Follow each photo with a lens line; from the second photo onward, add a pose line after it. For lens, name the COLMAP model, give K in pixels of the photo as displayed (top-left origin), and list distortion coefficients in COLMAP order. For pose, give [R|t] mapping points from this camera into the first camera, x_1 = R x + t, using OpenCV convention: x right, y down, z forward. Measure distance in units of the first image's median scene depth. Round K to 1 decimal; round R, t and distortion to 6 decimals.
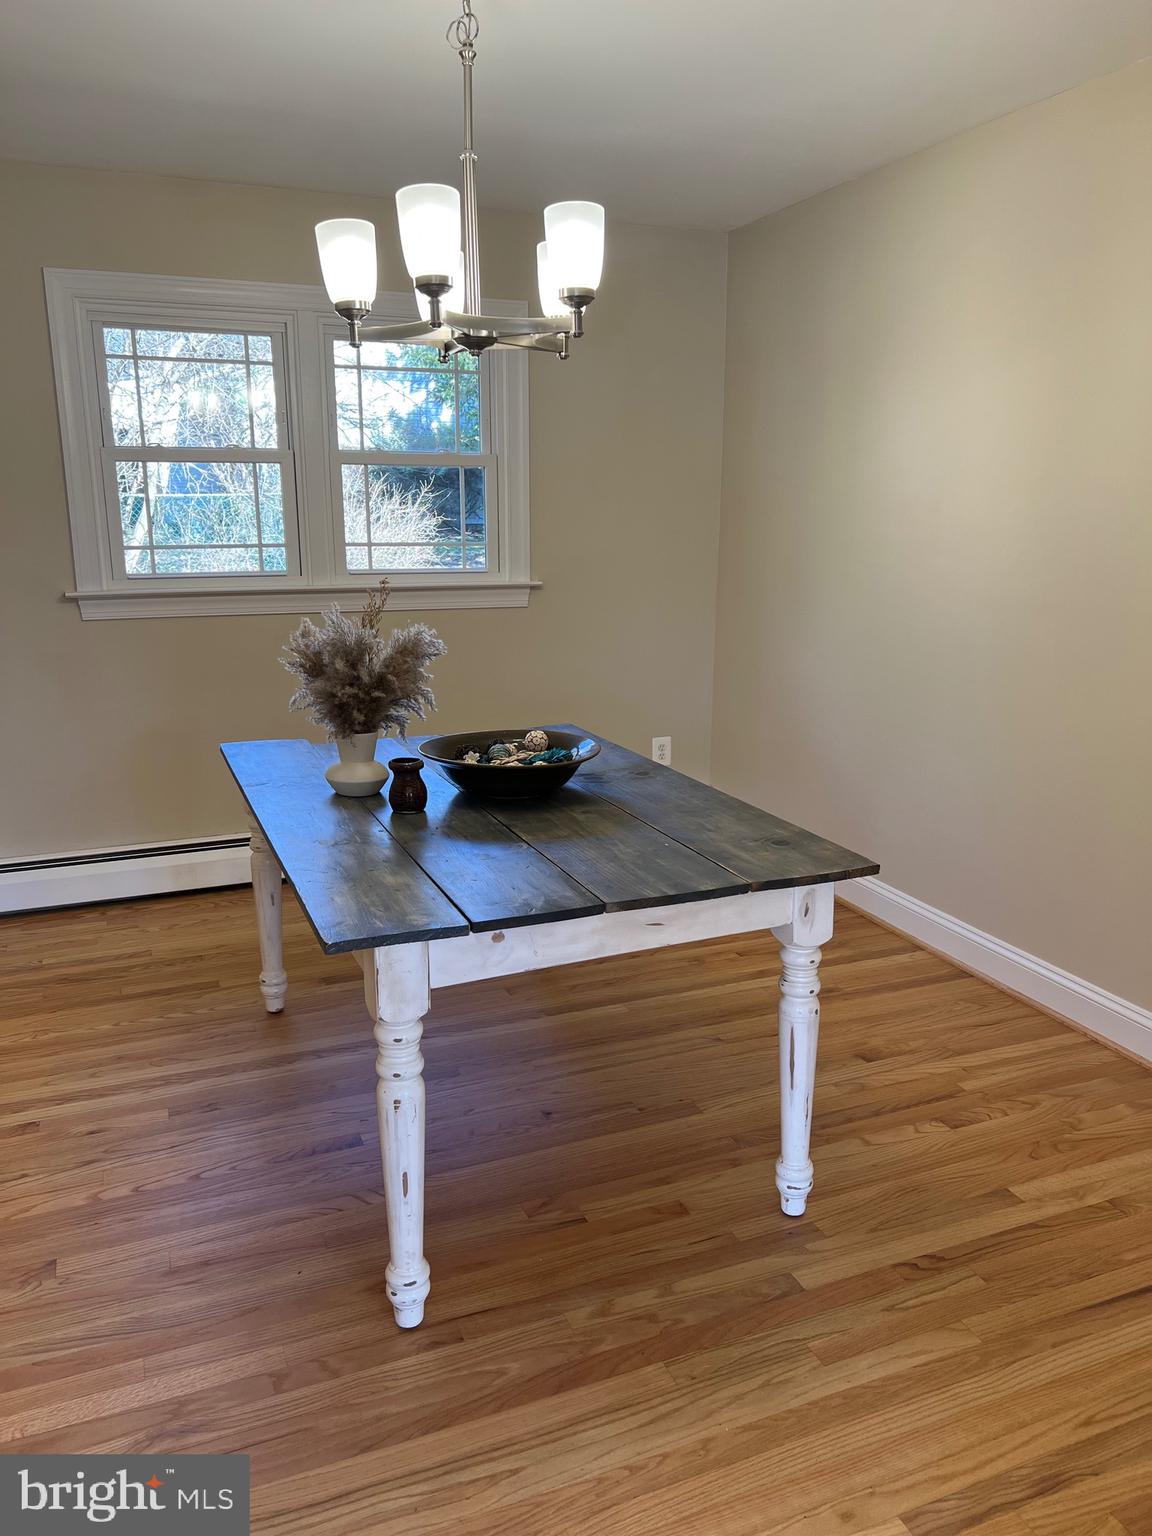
lens RADIAL K [[1149.7, 0, 576.5], [0, 1149.7, 768.9], [0, 0, 1]] dist [0.057829, -0.056997]
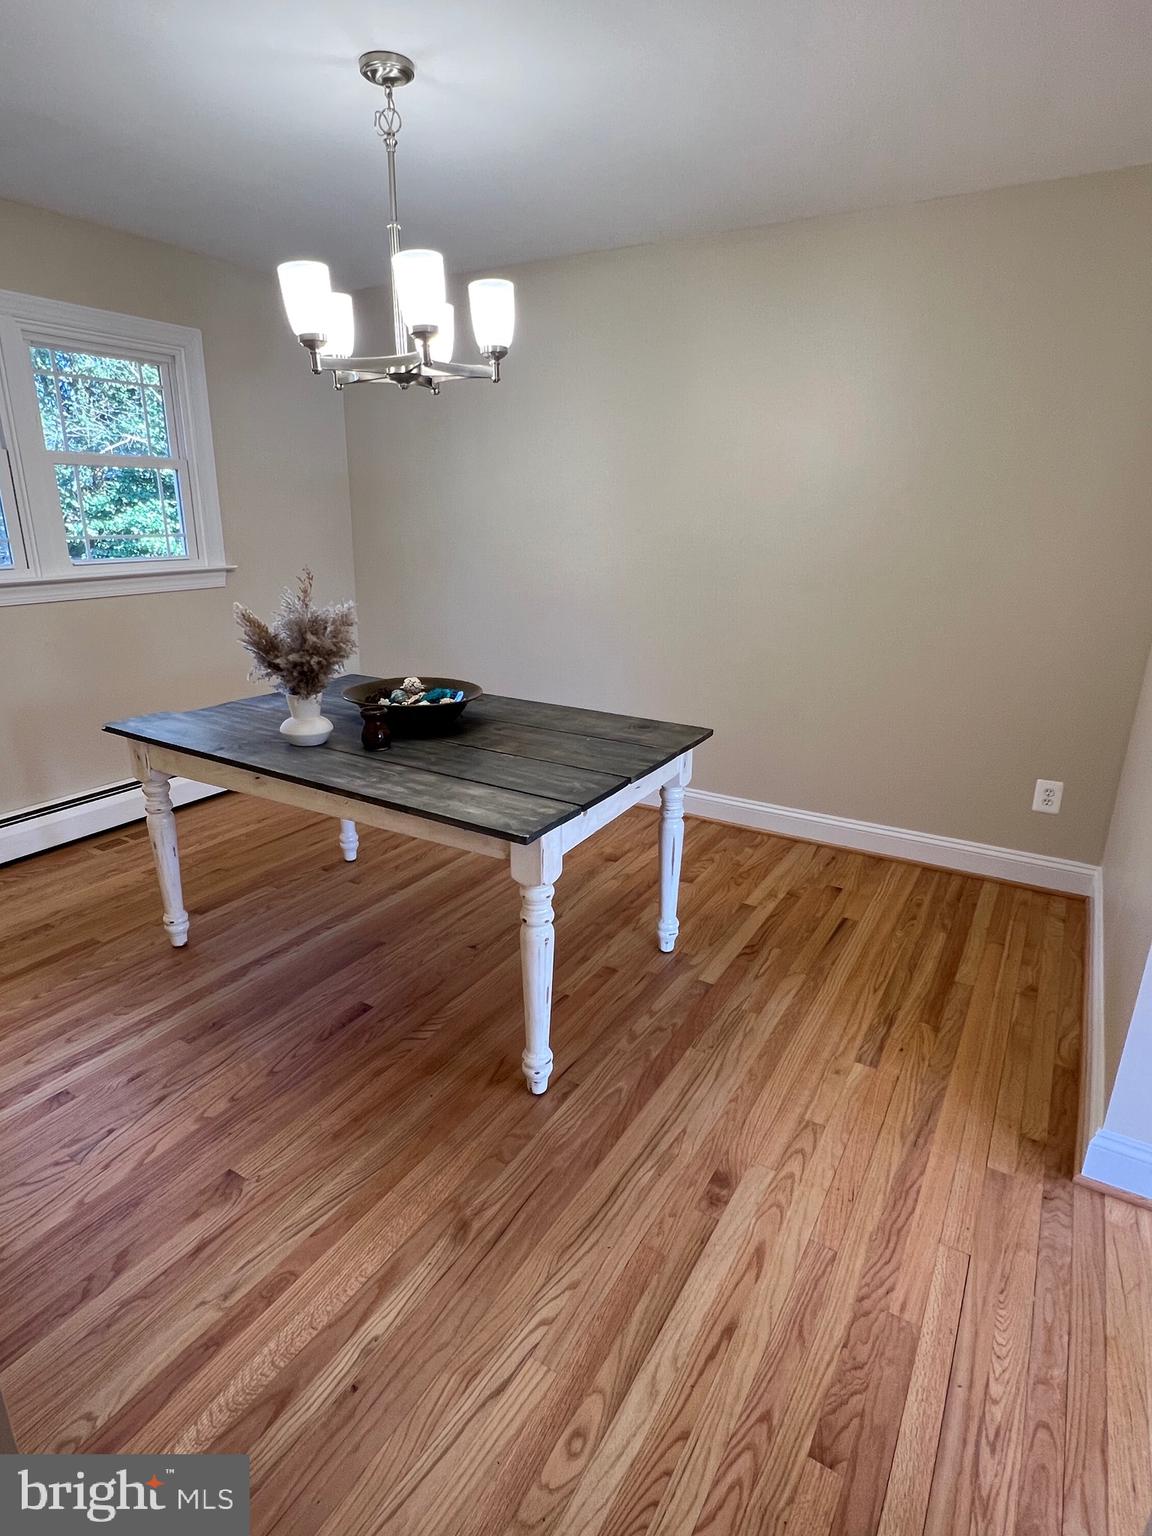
lens RADIAL K [[824.0, 0, 575.7], [0, 824.0, 764.0], [0, 0, 1]] dist [-0.000326, -0.000159]
pose [[0.808245, -0.169930, 0.563795, -0.552002], [0.121646, 0.984987, 0.122490, -0.036329], [-0.576145, -0.030419, 0.816781, 0.137874]]
